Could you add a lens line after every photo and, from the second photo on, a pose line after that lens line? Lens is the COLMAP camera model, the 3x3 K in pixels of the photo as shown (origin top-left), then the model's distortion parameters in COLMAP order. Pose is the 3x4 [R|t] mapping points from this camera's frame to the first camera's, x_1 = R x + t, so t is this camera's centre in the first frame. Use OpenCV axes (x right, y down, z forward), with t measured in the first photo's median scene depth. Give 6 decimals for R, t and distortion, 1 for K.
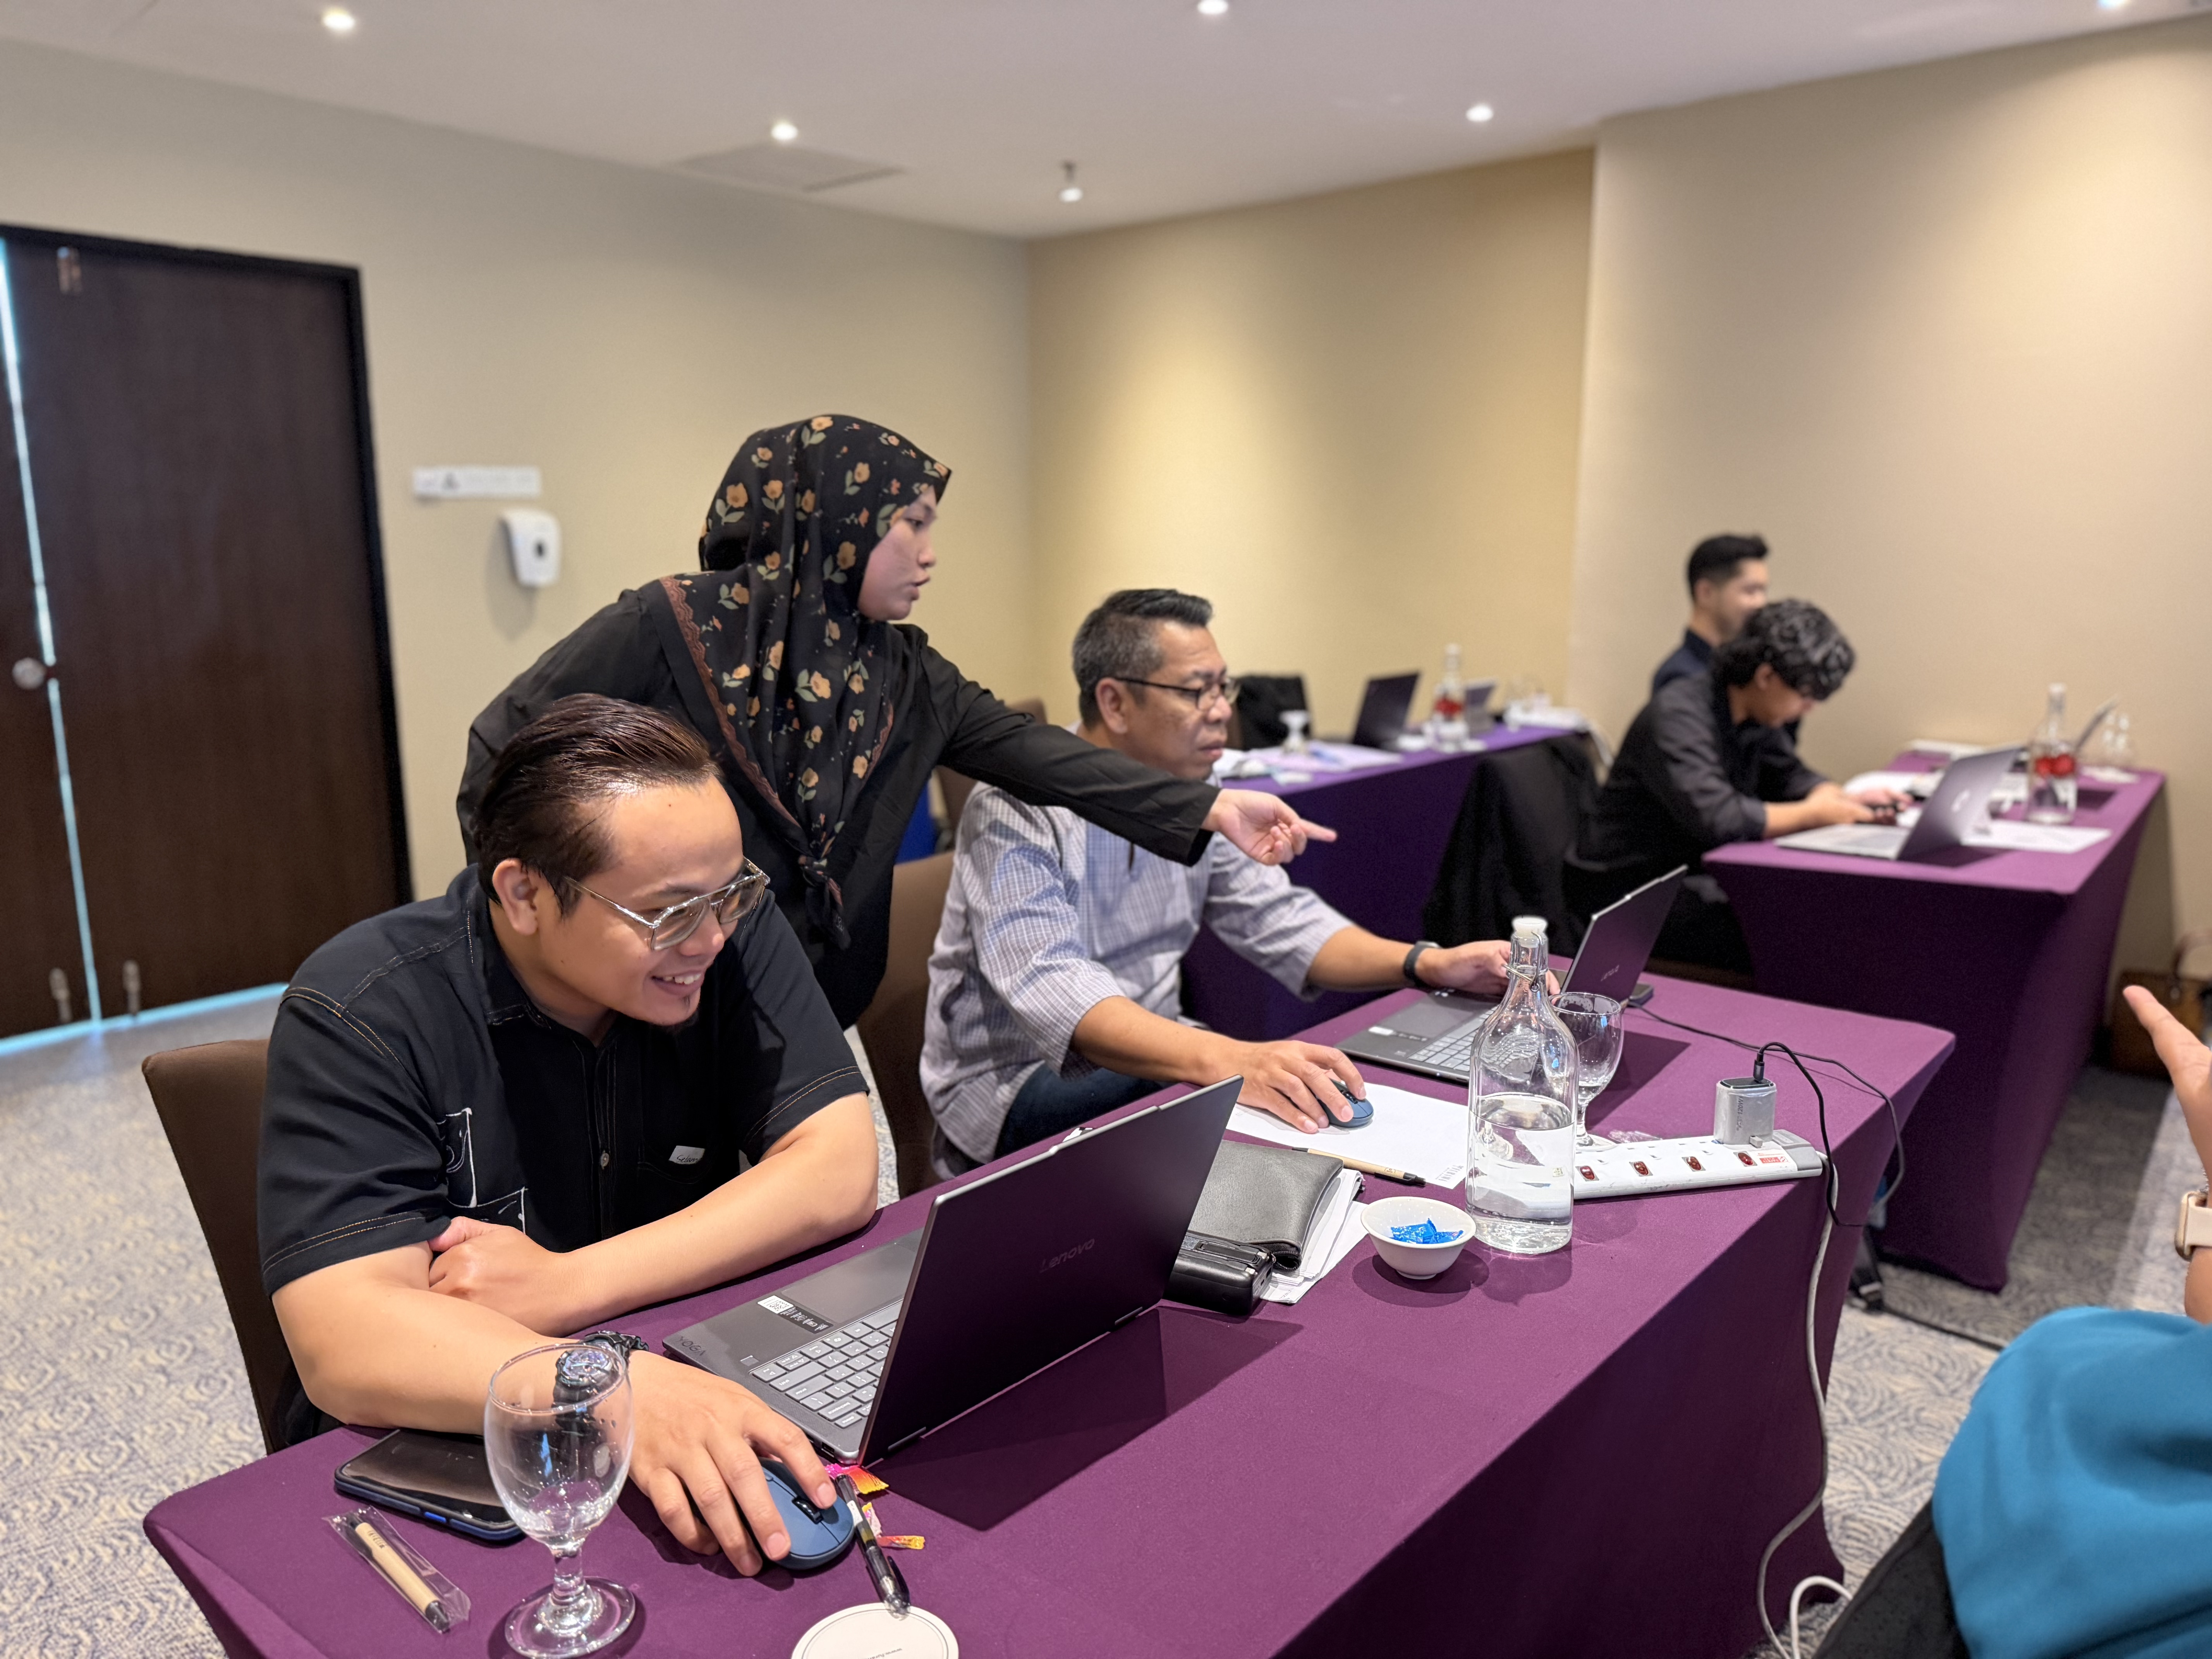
lens RADIAL K [[1534.3, 0, 1106.0], [0, 1534.3, 829.5], [0, 0, 1]] dist [0.099926, -0.145540]
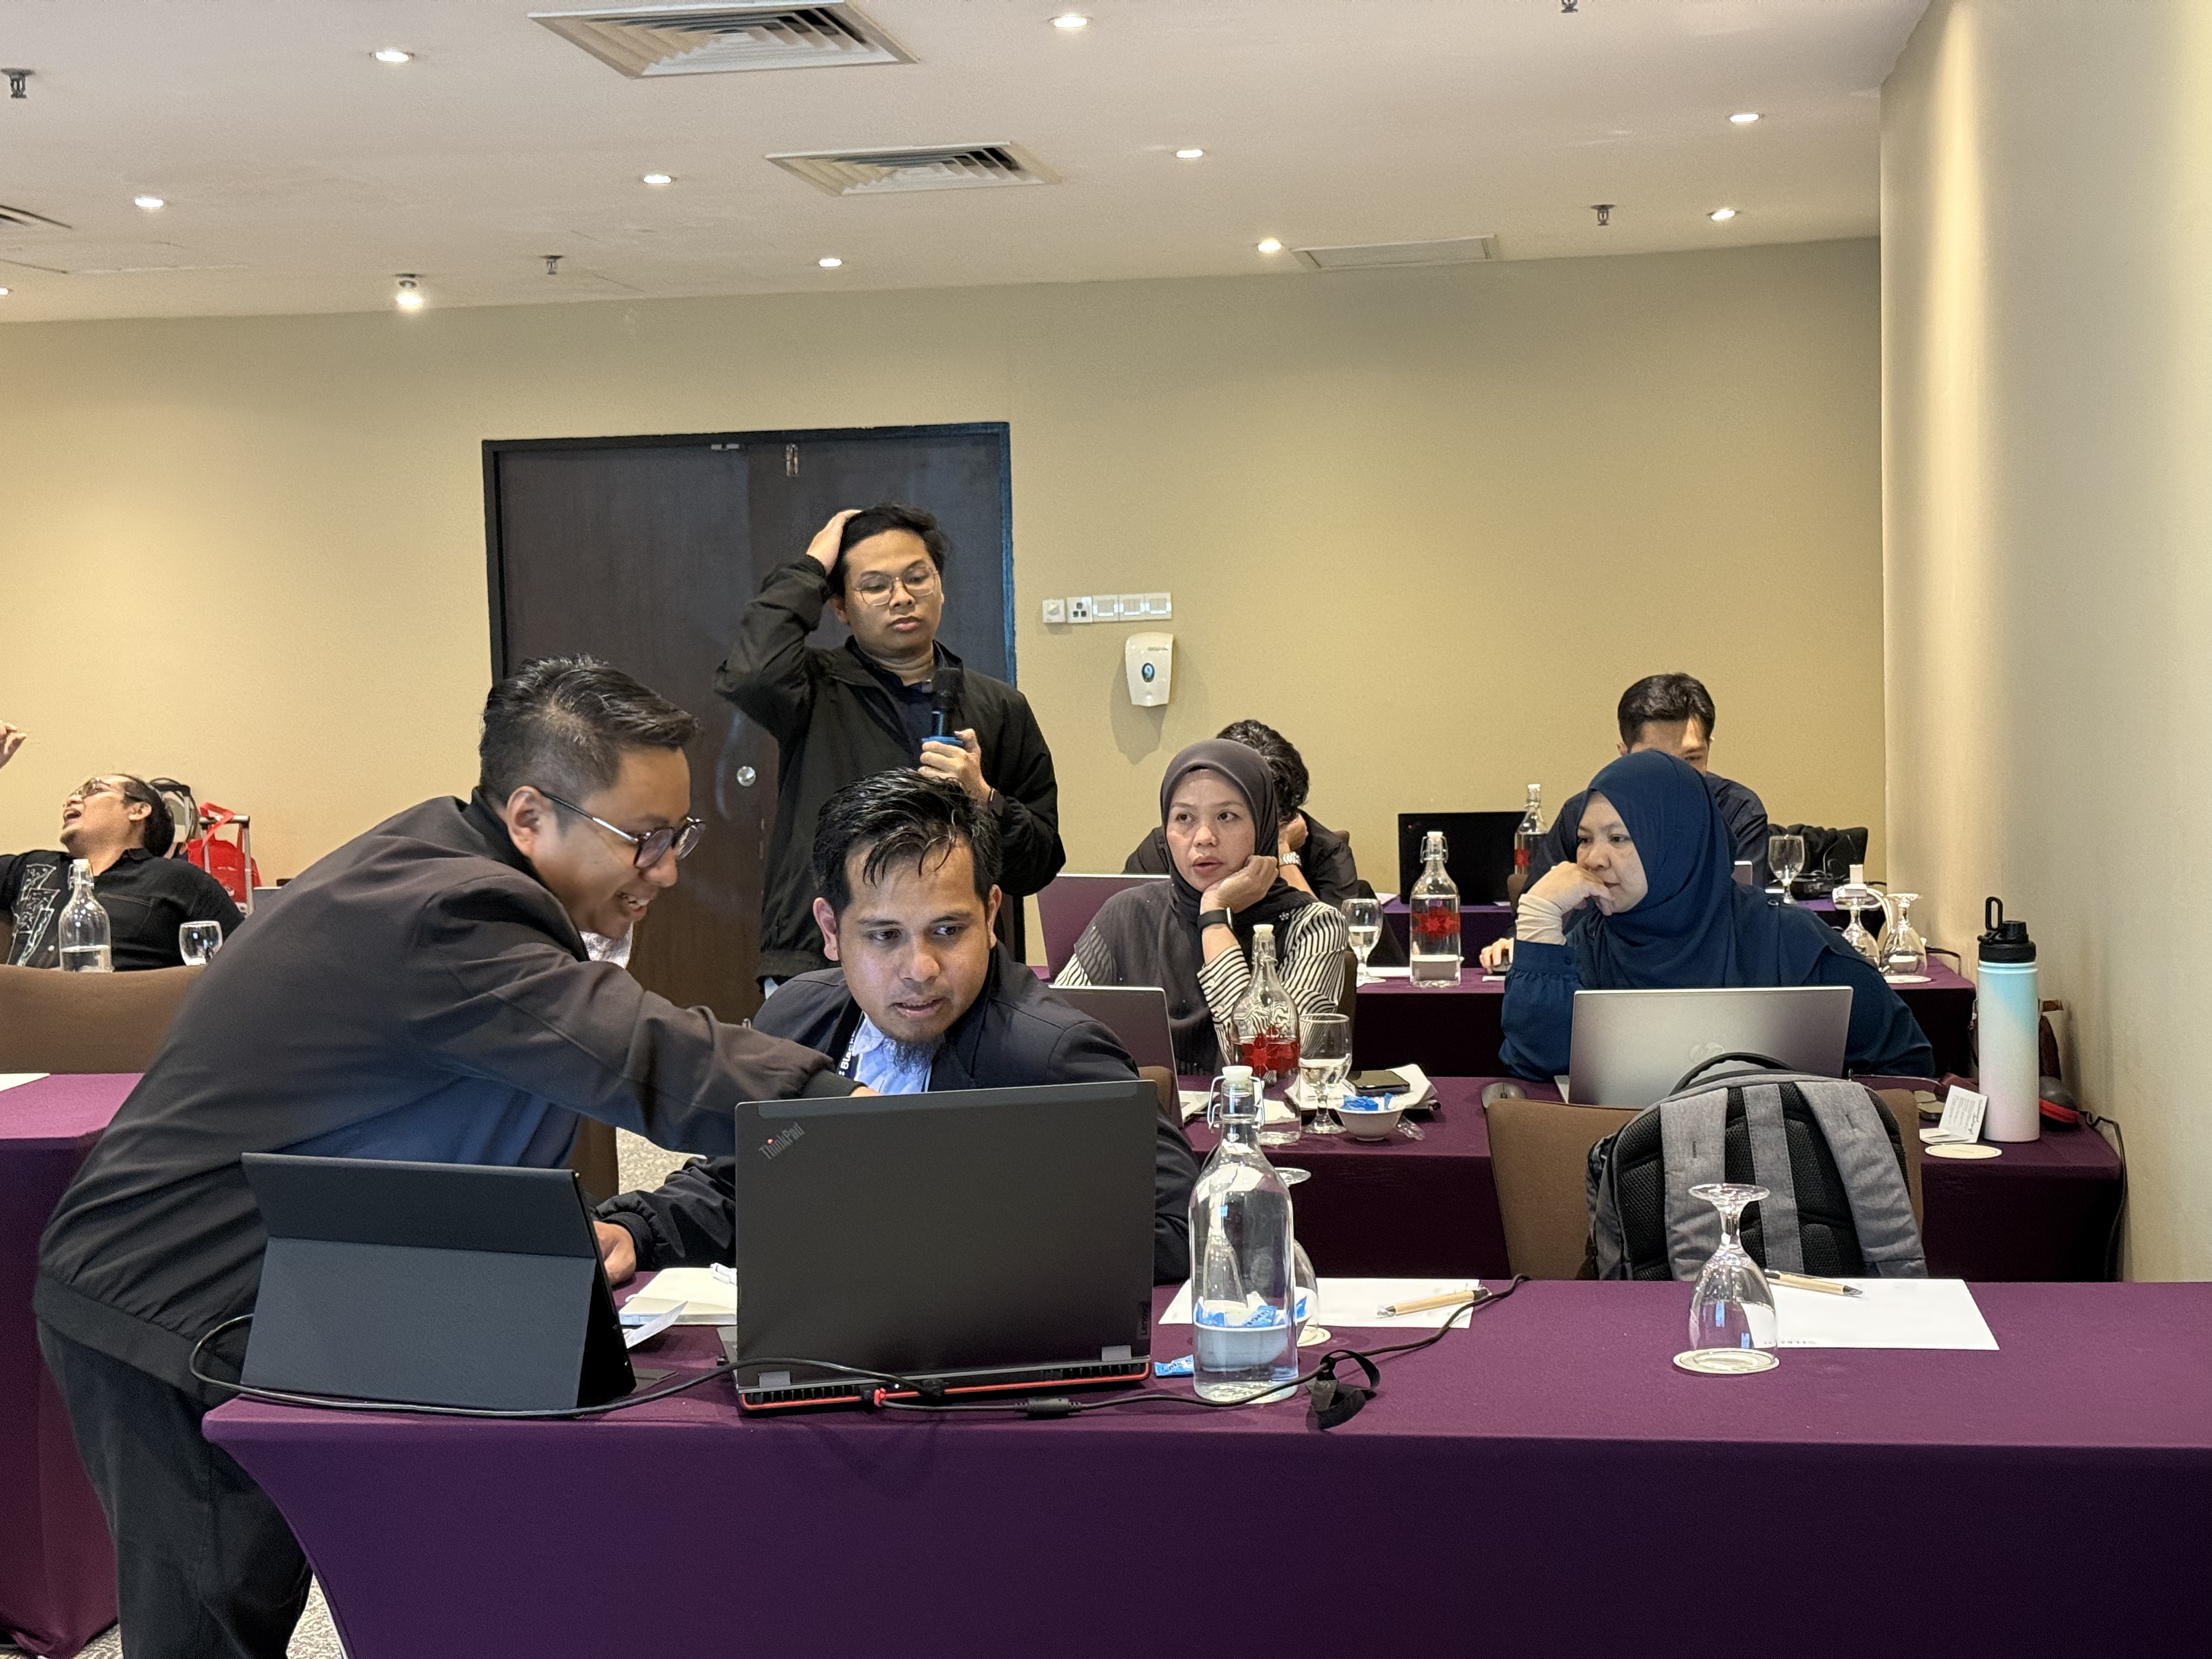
lens RADIAL K [[3056.4, 0, 1106.0], [0, 3056.4, 829.5], [0, 0, 1]] dist [0.037658, 0.034578]
pose [[0.541747, 0.032192, -0.839925, 1.276788], [-0.130533, 0.990365, -0.046235, 0.012614], [0.830344, 0.134686, 0.540730, -0.062254]]
